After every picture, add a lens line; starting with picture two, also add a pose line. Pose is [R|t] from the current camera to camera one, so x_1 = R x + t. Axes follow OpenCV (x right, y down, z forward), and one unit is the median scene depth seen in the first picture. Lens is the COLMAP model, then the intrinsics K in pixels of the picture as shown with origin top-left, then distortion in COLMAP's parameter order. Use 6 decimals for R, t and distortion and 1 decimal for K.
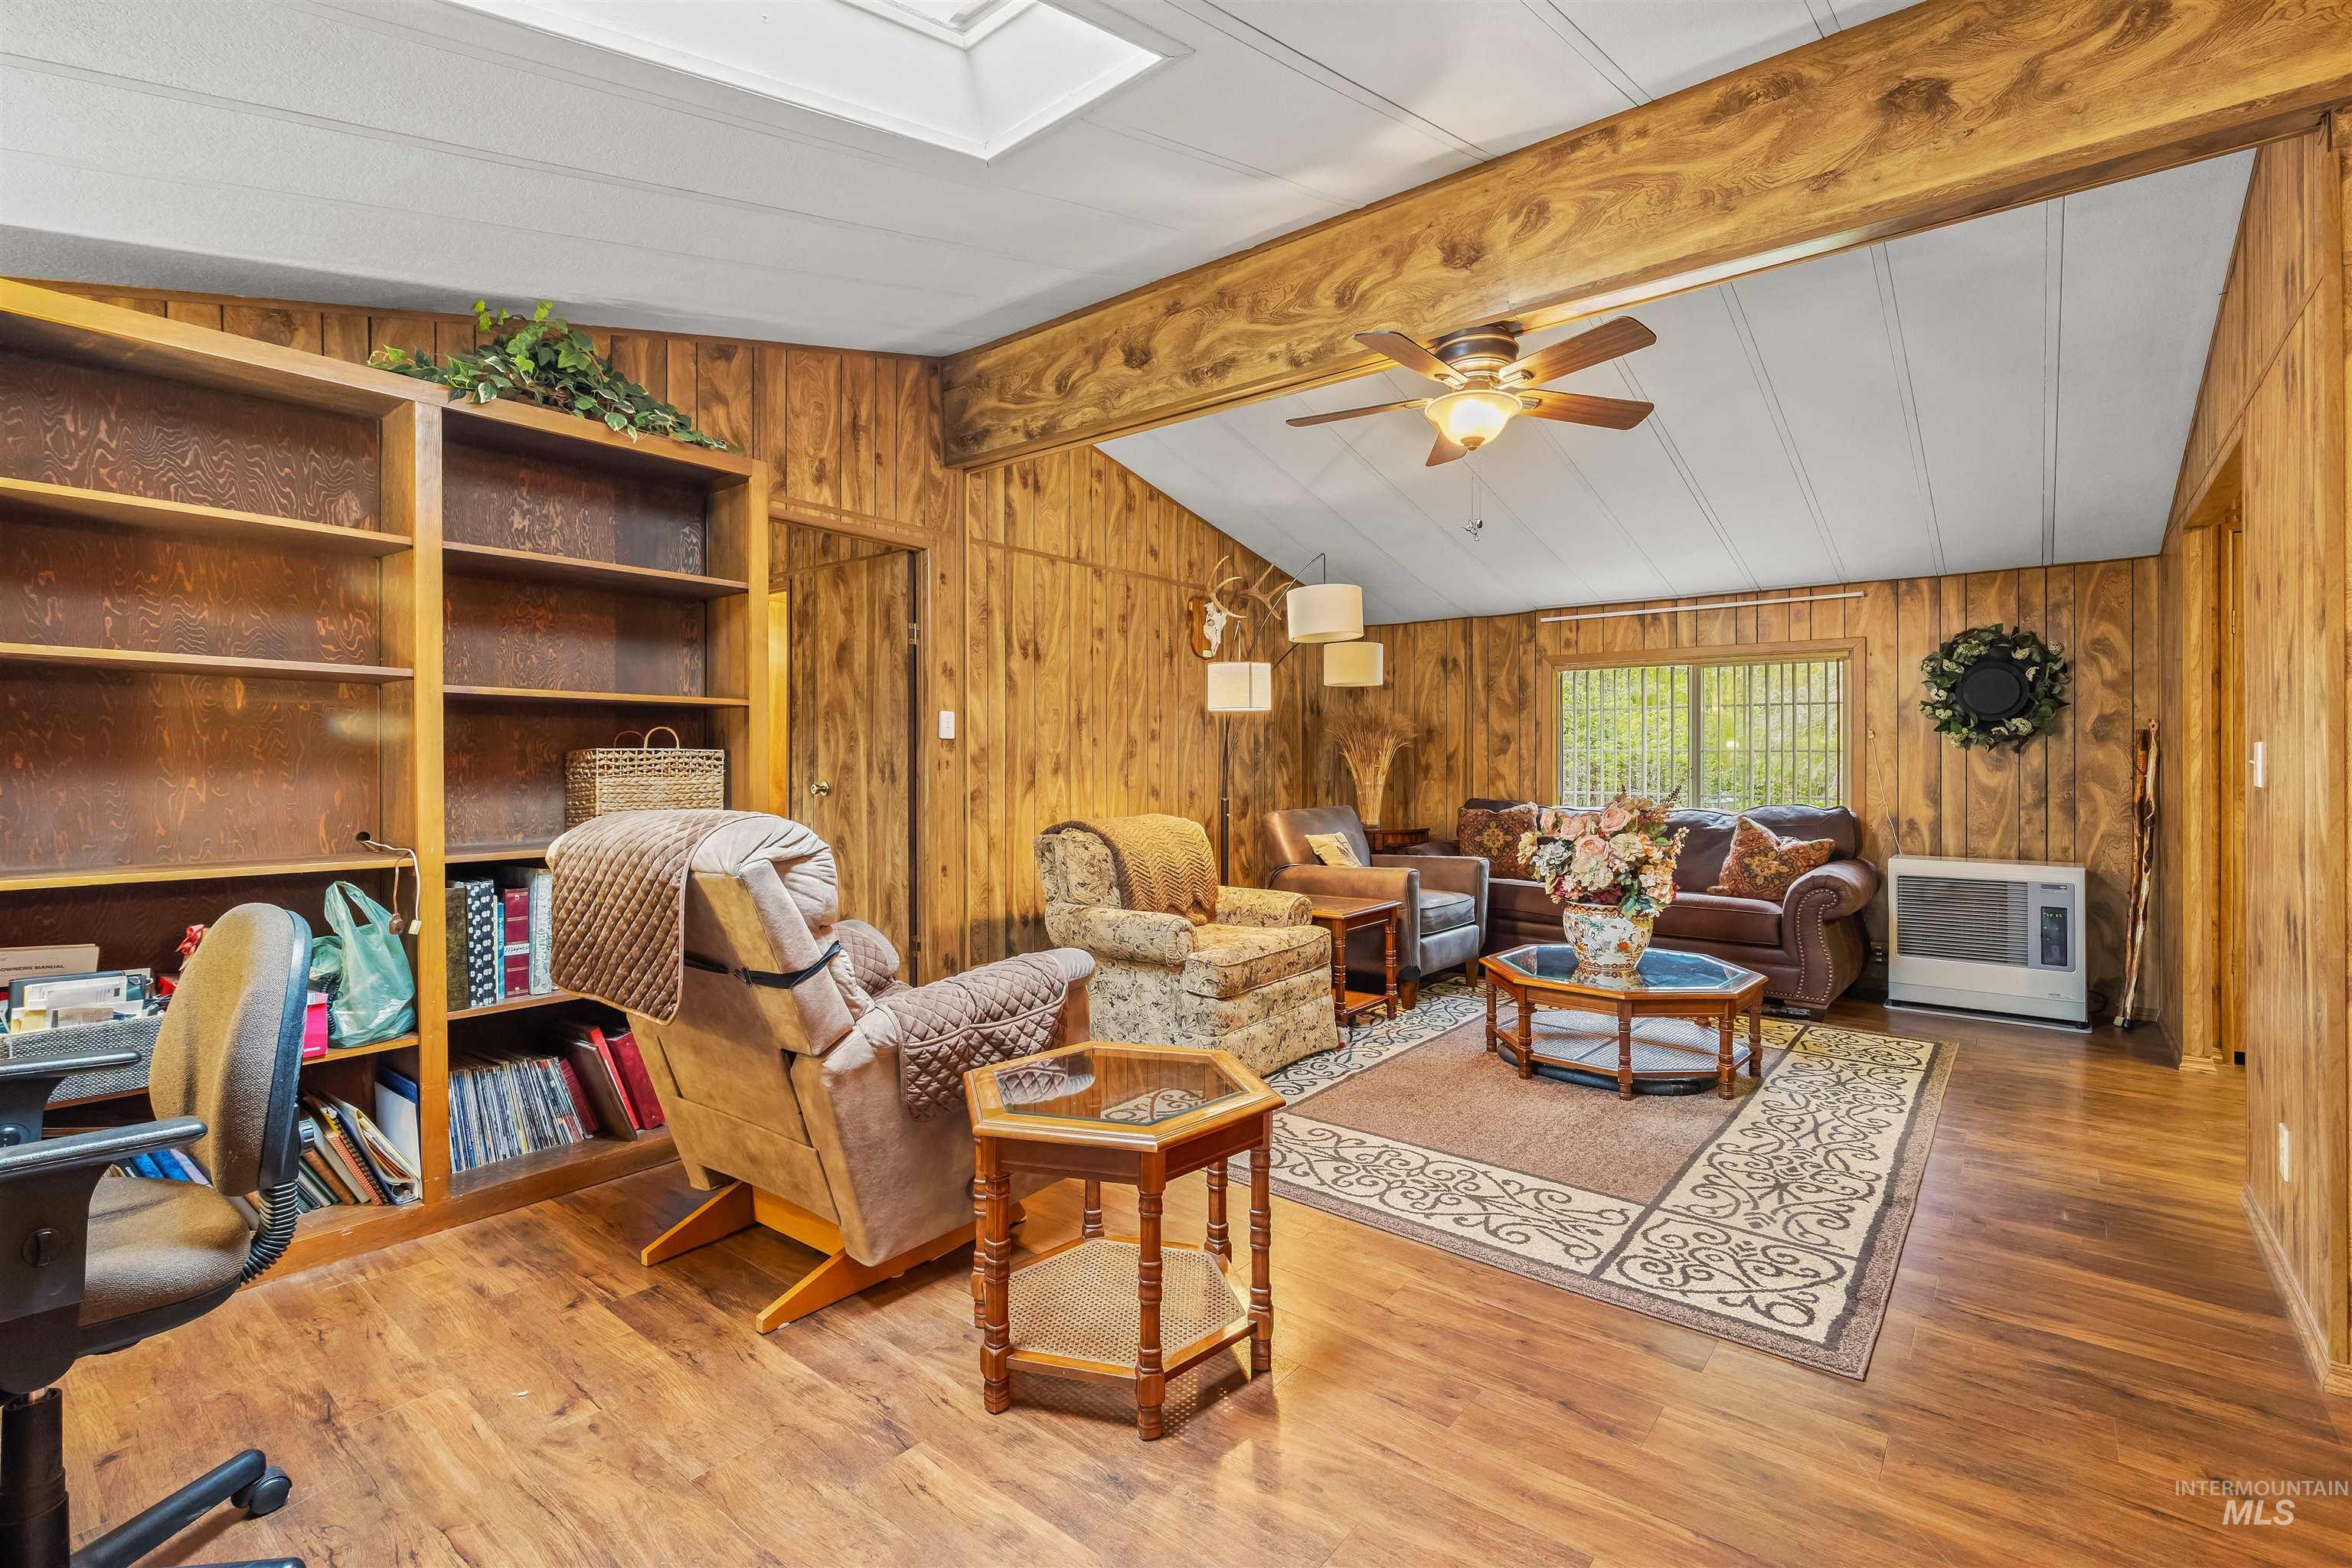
lens RADIAL K [[1057.3, 0, 1182.5], [0, 1057.3, 761.5], [0, 0, 1]] dist [-0.001615, 0.000227]
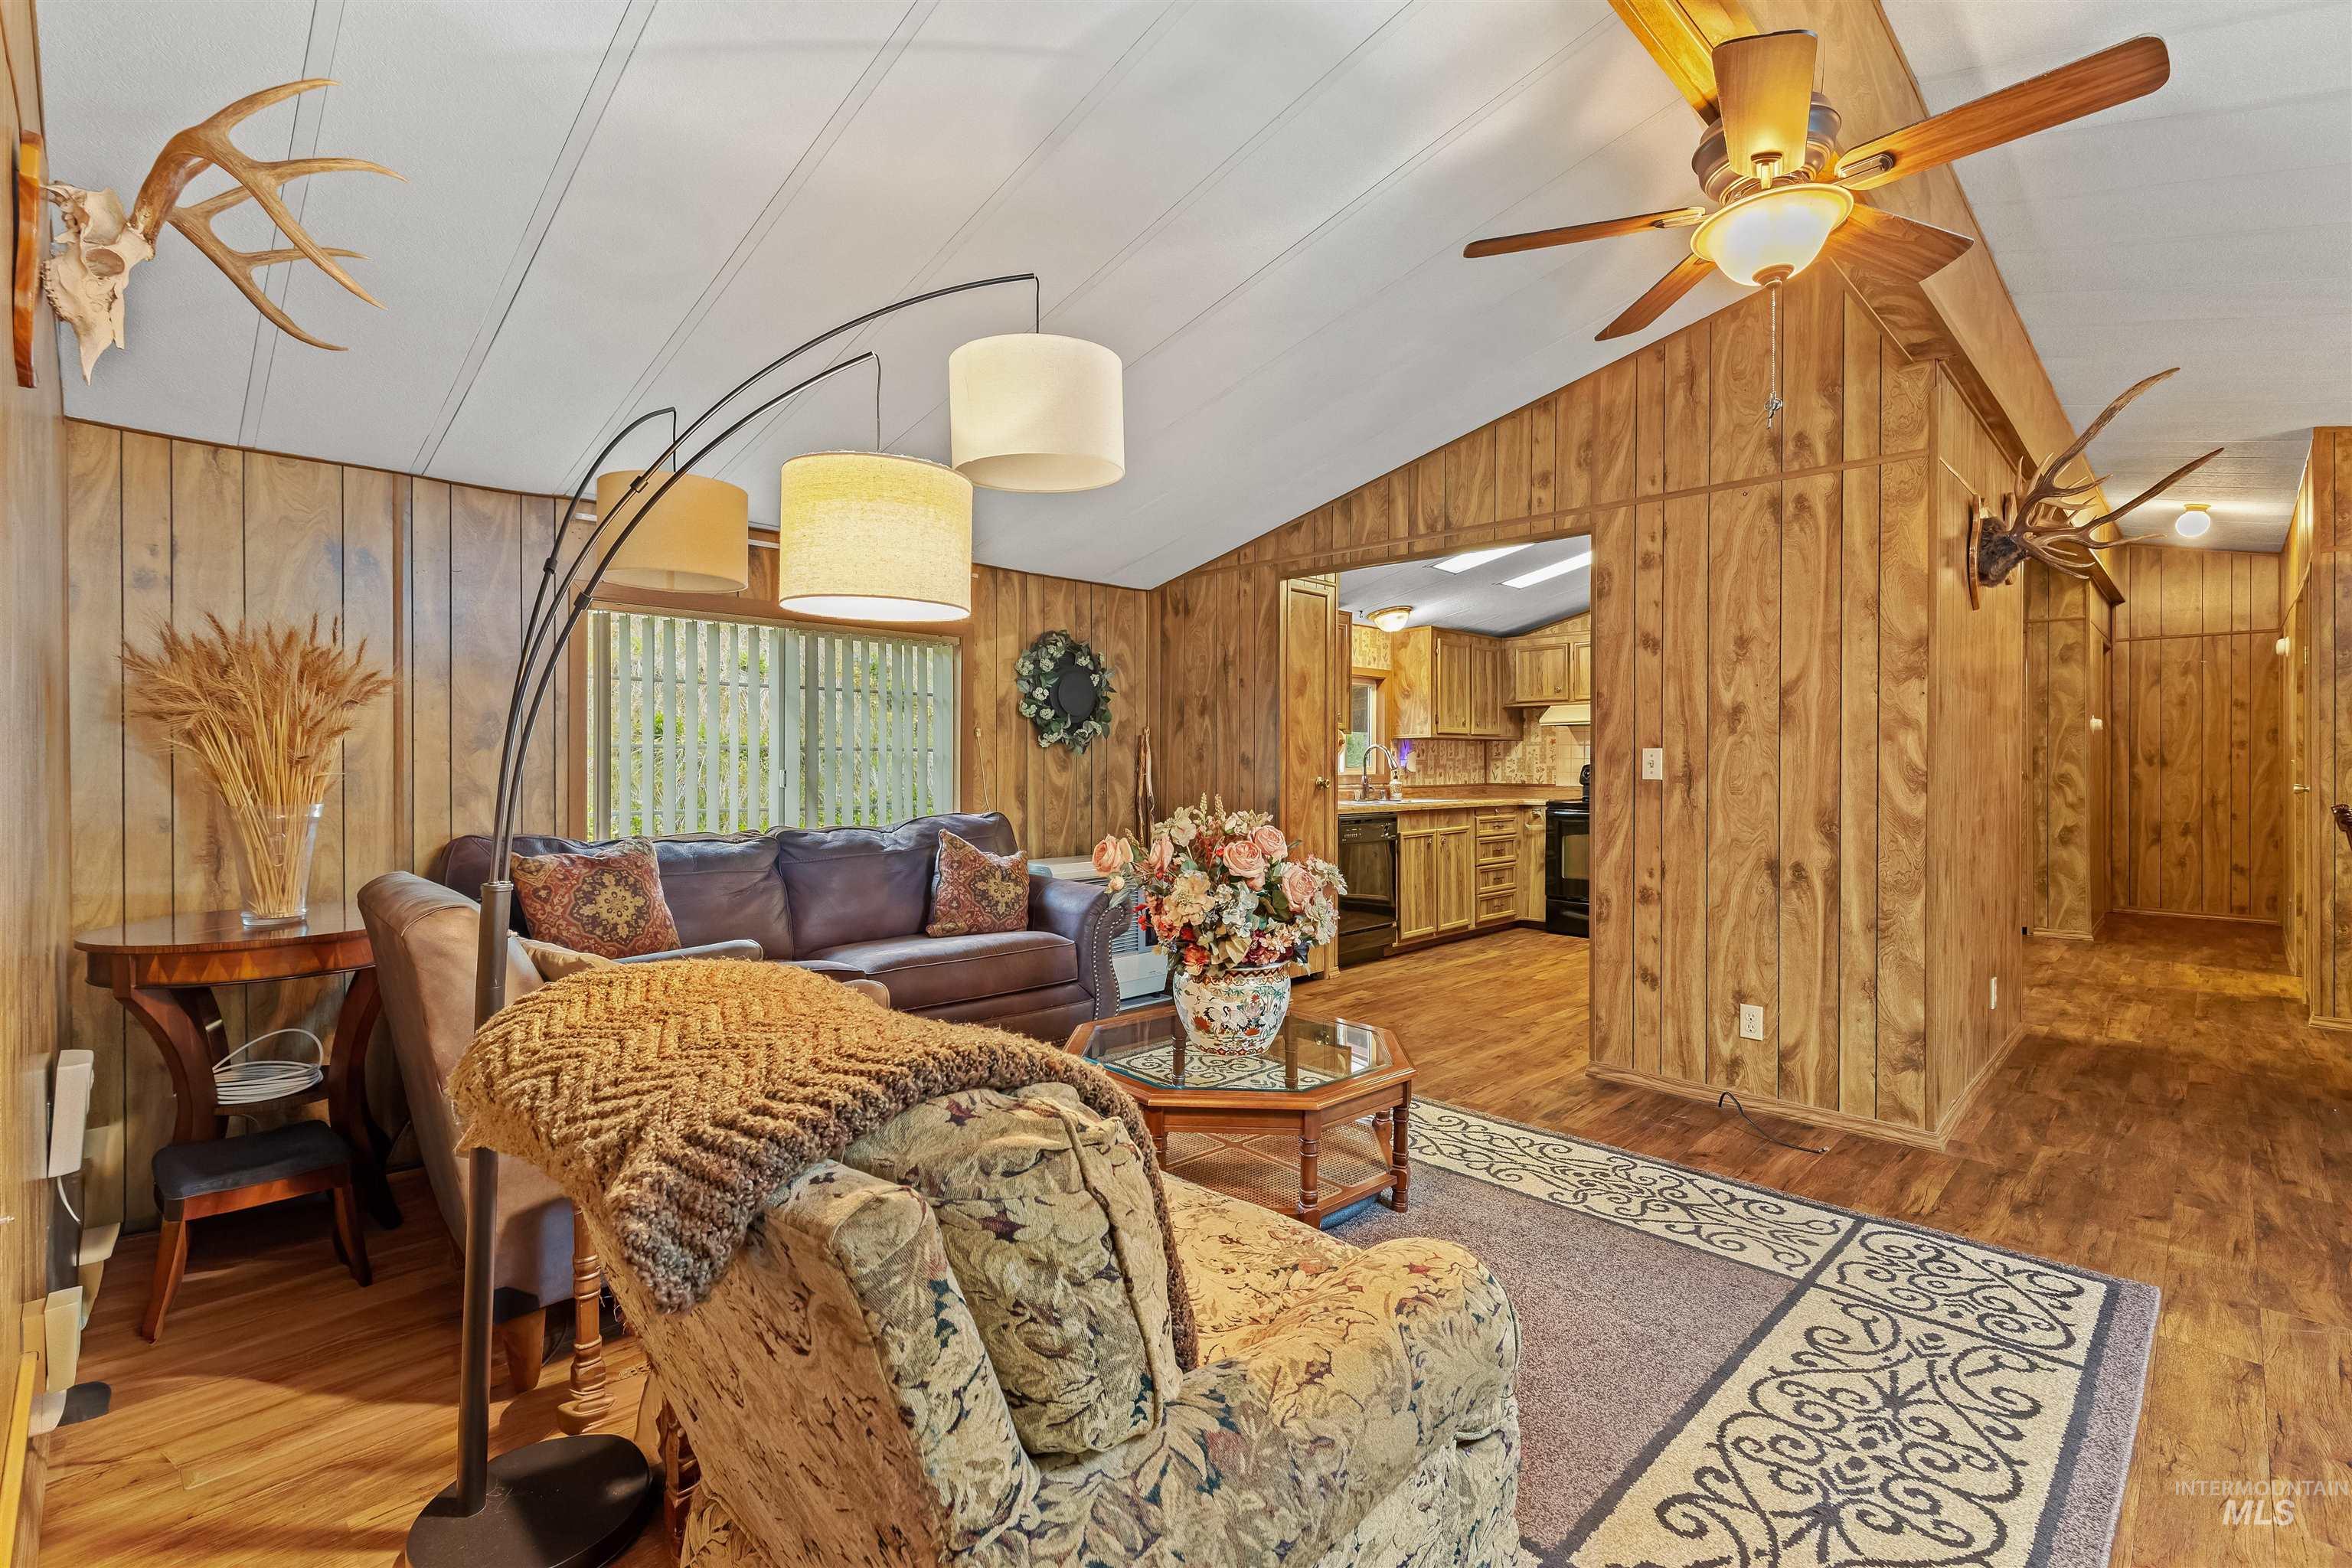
lens RADIAL K [[1057.3, 0, 1182.5], [0, 1057.3, 761.5], [0, 0, 1]] dist [-0.001615, 0.000227]
pose [[0.100431, 0.000557, 0.994944, -0.373833], [0.000673, 1.000000, -0.000627, 0.000272], [-0.994944, 0.000733, 0.100430, 1.162152]]
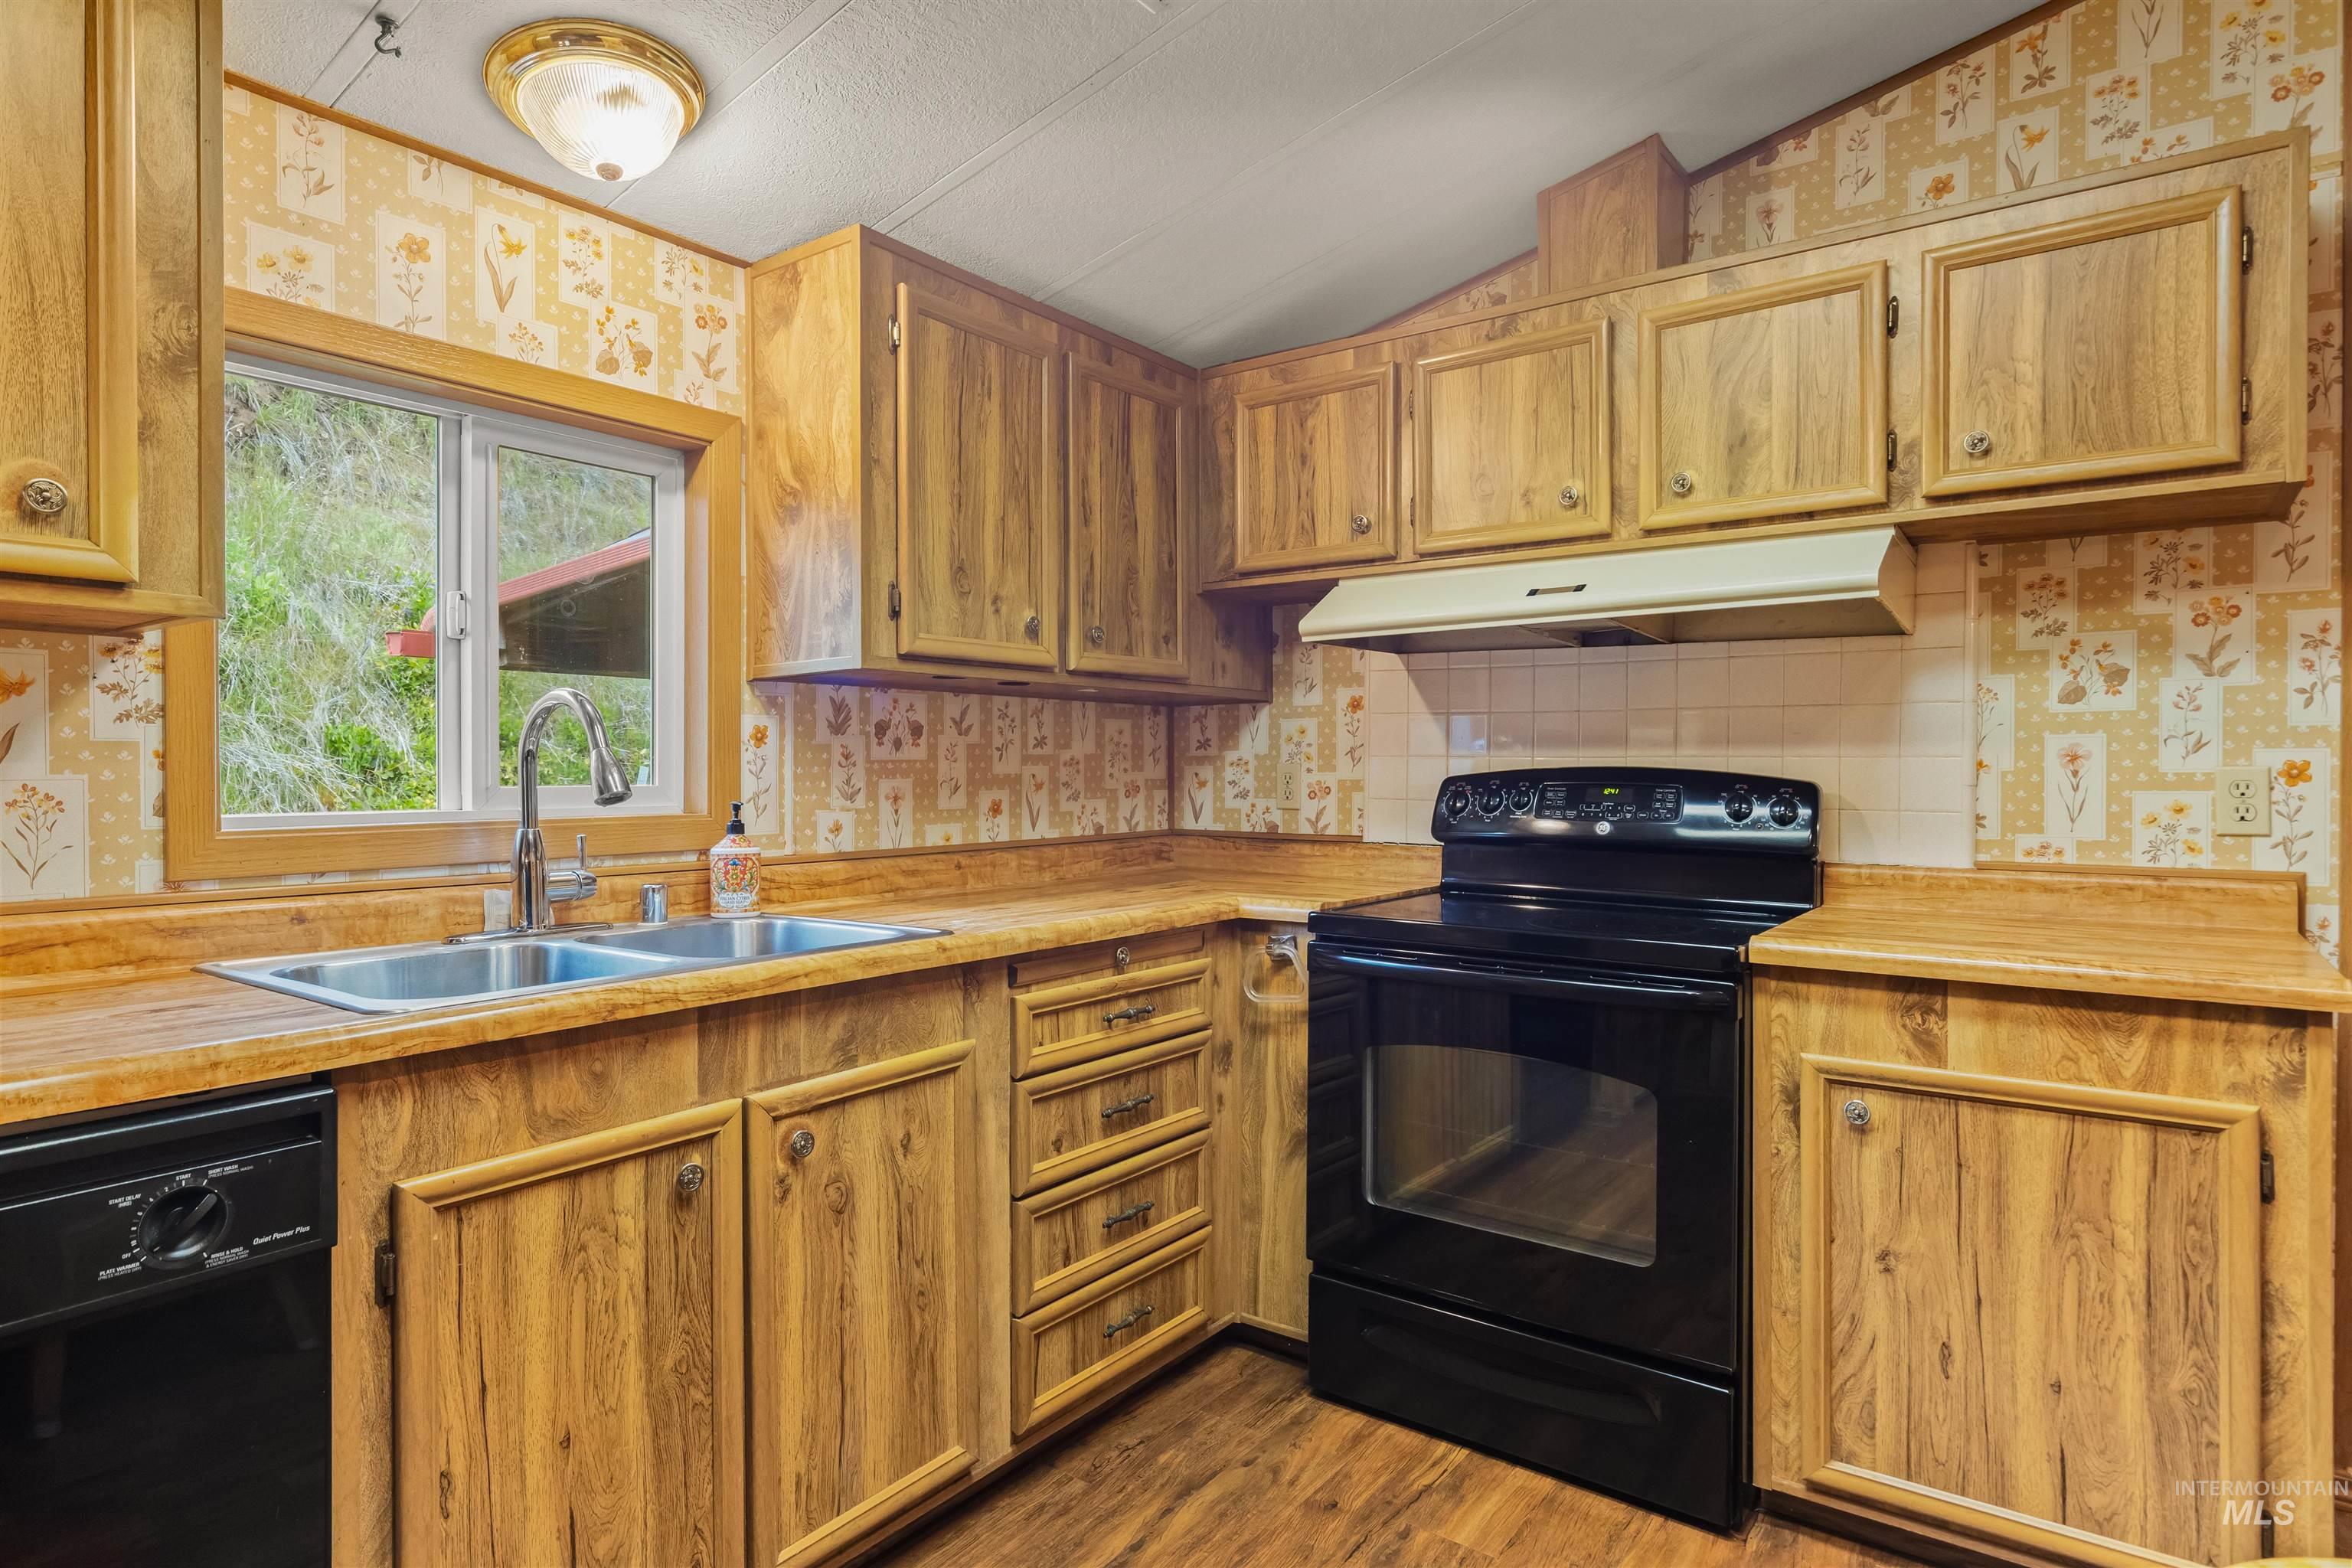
lens RADIAL K [[1280.7, 0, 1175.8], [0, 1280.7, 776.1], [0, 0, 1]] dist [0.004609, -0.000661]
pose [[-0.047040, -0.006743, 0.998870, 1.119930], [0.000570, 0.999977, 0.006778, 0.000357], [-0.998893, 0.000888, -0.047035, 0.754881]]
